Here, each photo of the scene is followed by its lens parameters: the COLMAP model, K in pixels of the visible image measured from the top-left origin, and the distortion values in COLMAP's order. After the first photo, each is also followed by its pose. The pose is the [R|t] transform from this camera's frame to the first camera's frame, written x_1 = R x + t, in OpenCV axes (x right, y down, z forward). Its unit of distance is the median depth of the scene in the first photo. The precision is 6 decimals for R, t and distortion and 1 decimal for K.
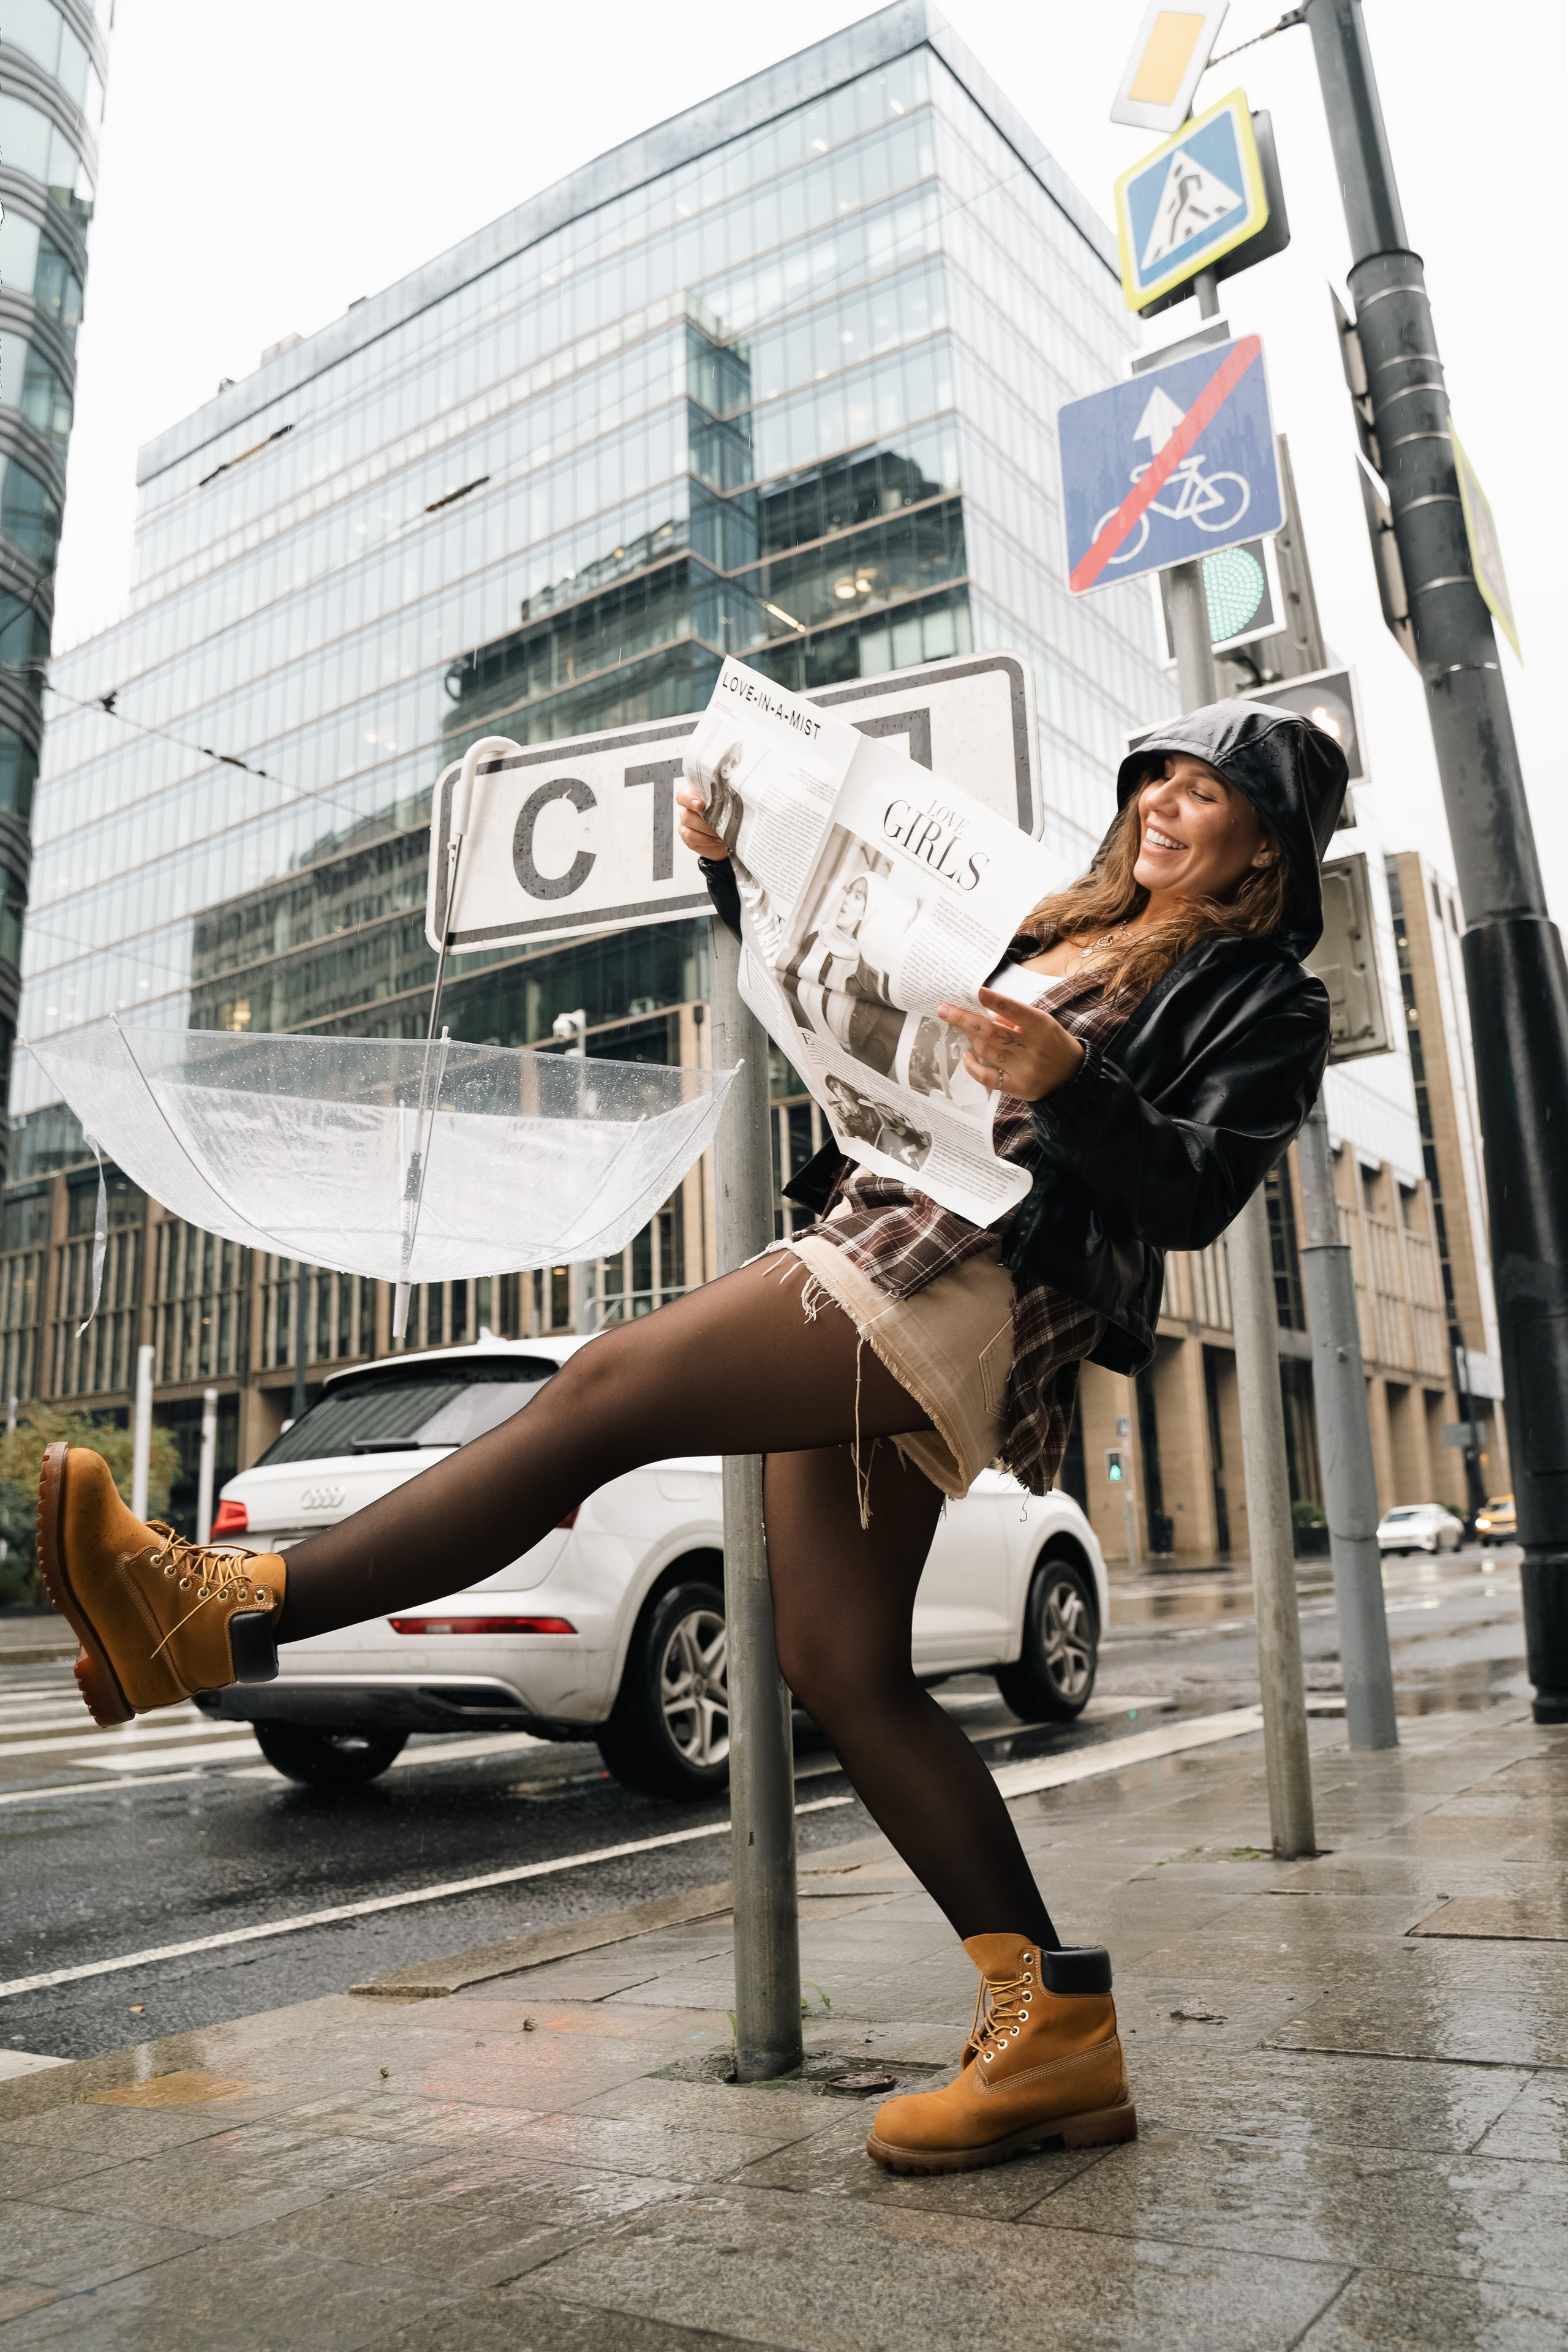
lens RADIAL K [[1914.9, 0, 787.0], [0, 1914.9, 991.1], [0, 0, 1]] dist [-0.084363, 0.013832]
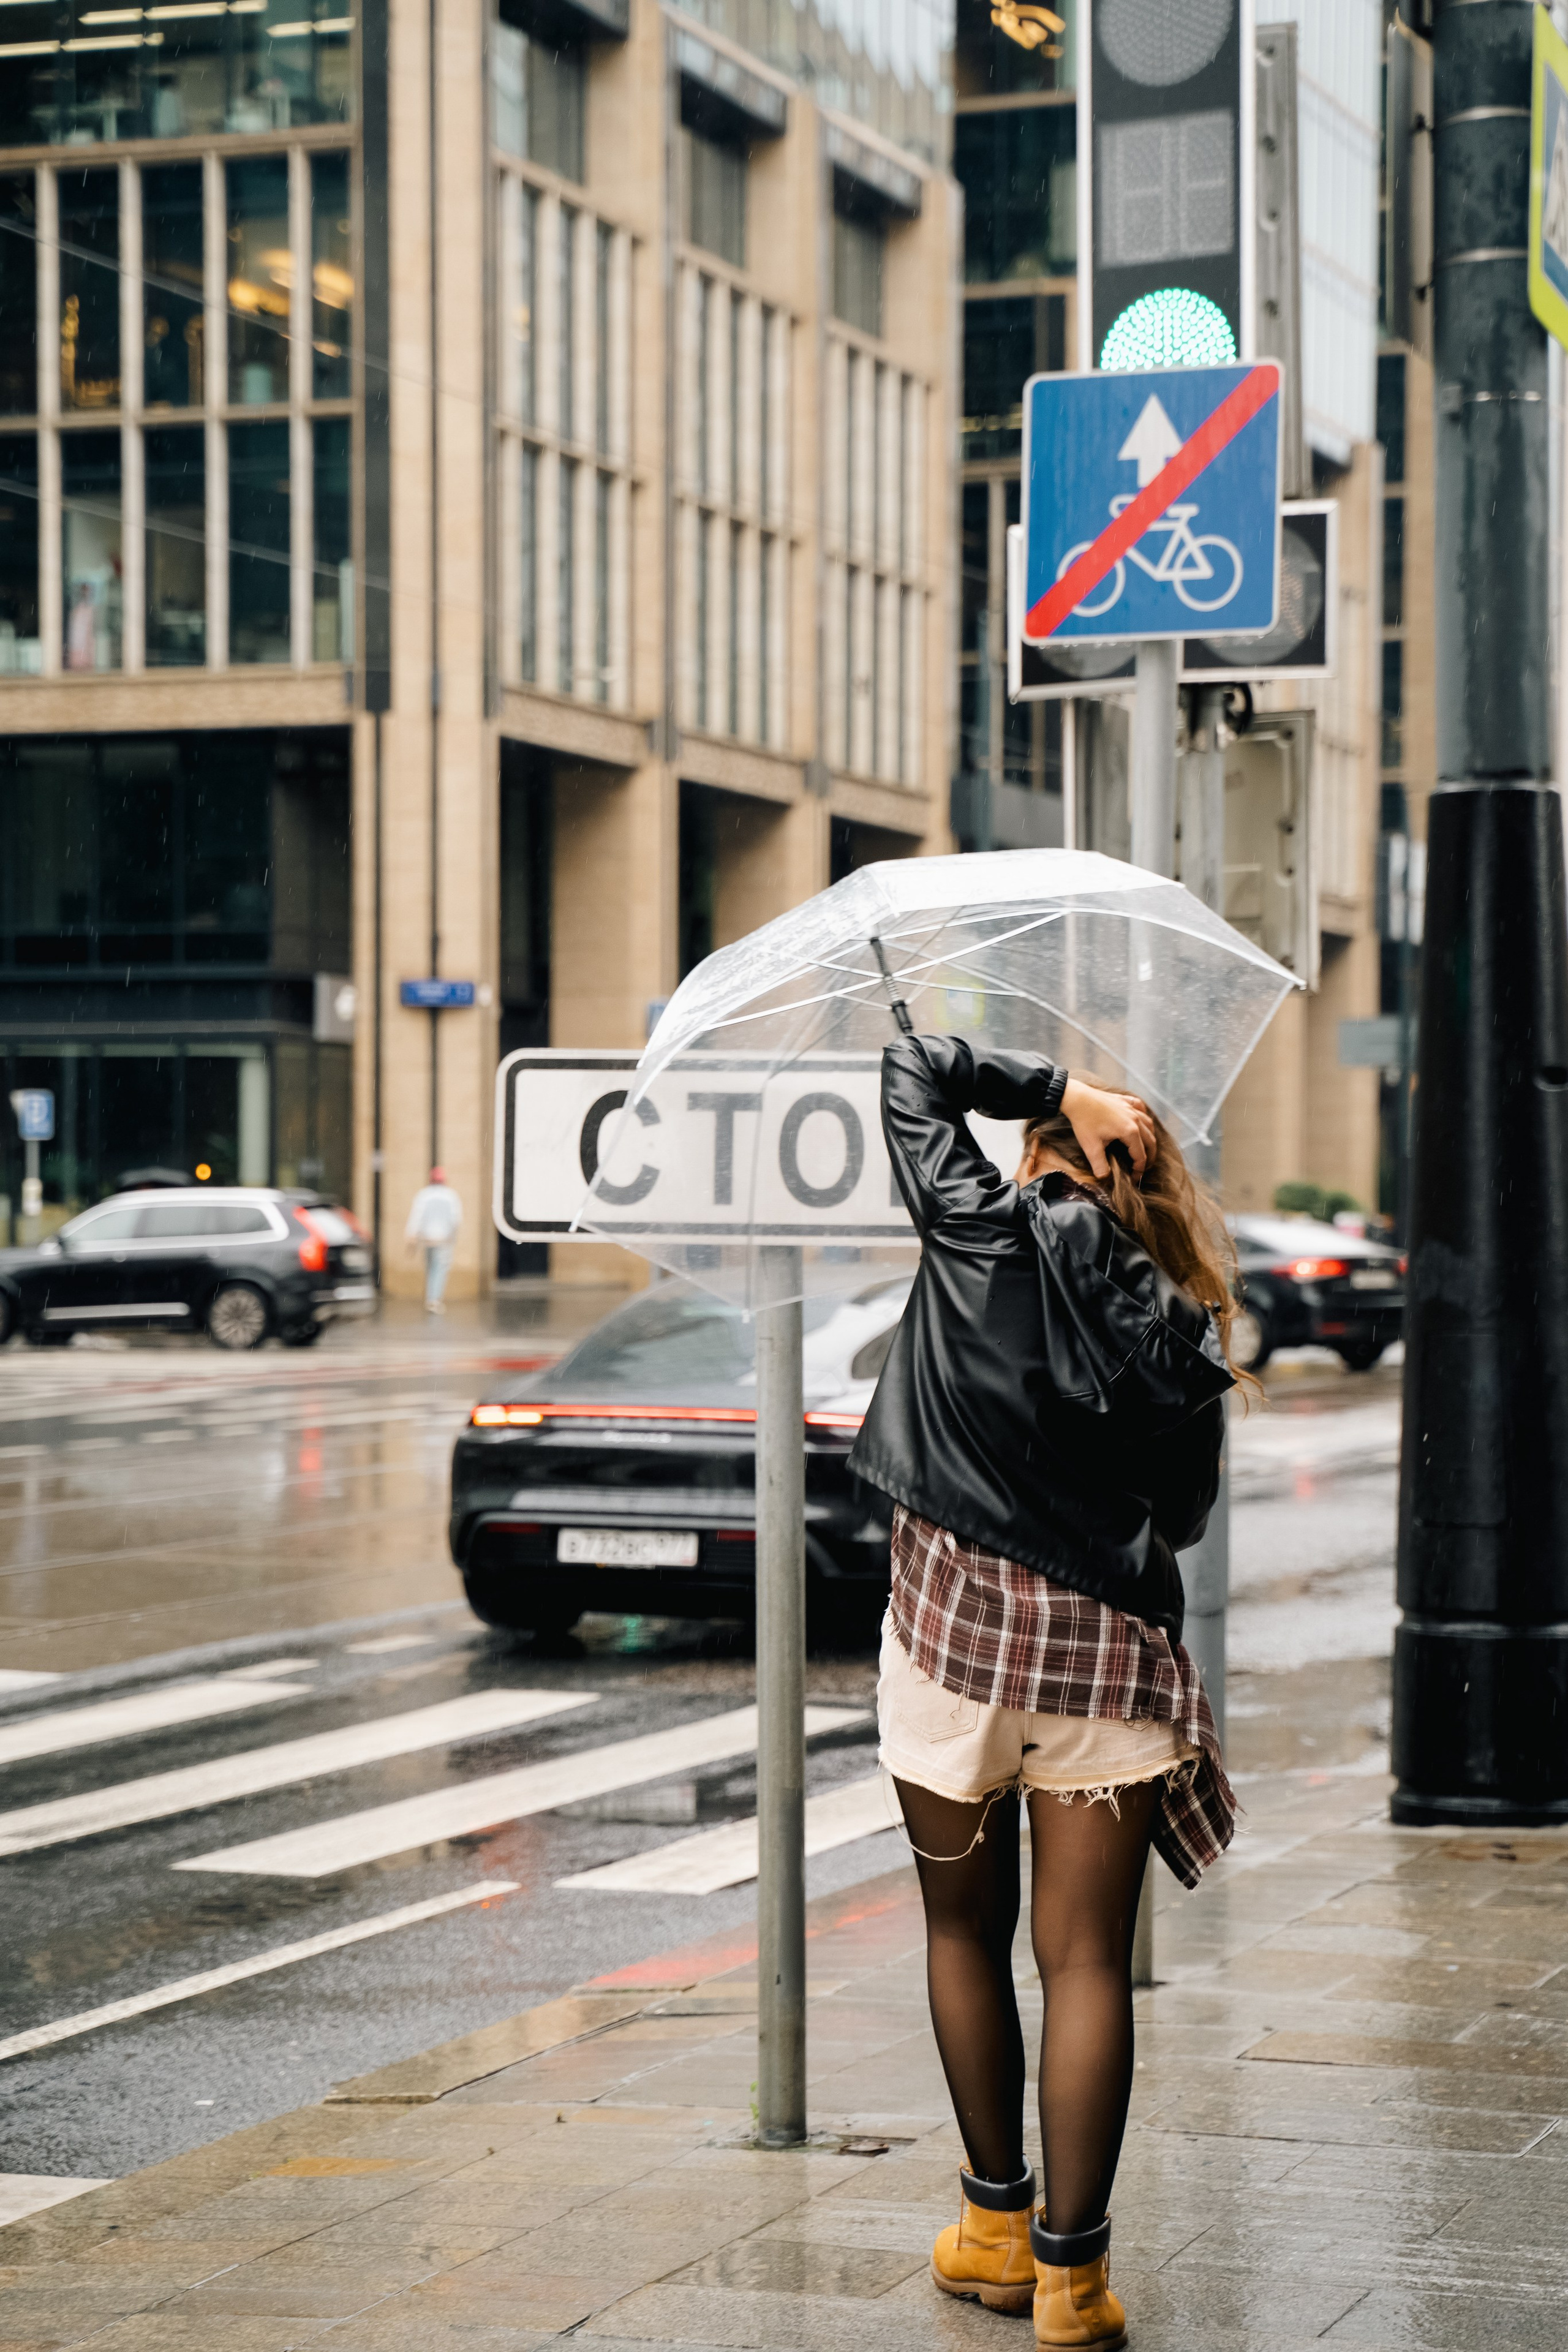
lens RADIAL K [[4800.7, 0, 784.0], [0, 4800.7, 1176.0], [0, 0, 1]] dist [0.263232, 0.358936]
pose [[0.976244, 0.043698, 0.212220, -0.071749], [-0.101334, 0.957814, 0.268929, -0.095491], [-0.191516, -0.284046, 0.939489, -0.193374]]
